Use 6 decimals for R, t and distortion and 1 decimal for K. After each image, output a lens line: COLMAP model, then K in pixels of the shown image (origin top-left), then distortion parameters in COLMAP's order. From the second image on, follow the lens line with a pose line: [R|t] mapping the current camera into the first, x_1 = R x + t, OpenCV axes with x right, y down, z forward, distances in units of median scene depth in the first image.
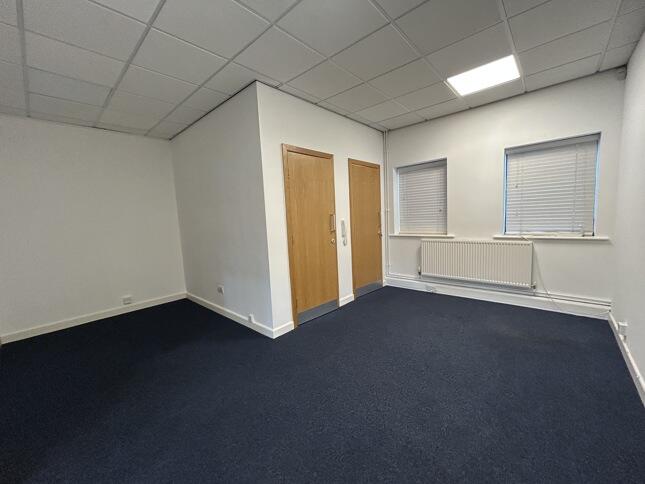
lens RADIAL K [[257.4, 0, 320.7], [0, 257.4, 244.0], [0, 0, 1]] dist [-0.002259, 0.000263]
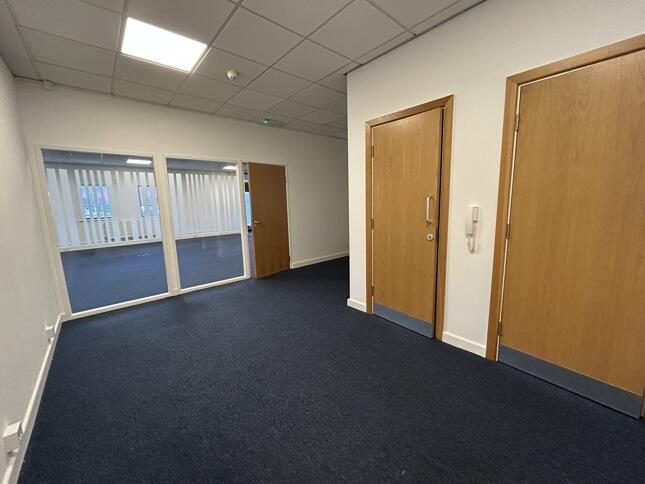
lens RADIAL K [[257.4, 0, 321.9], [0, 257.4, 241.3], [0, 0, 1]] dist [-0.002259, 0.000263]
pose [[-0.110819, 0.212670, -0.970820, 0.754522], [-0.072209, 0.972532, 0.221288, -0.133599], [0.991214, 0.094624, -0.092419, 0.819105]]
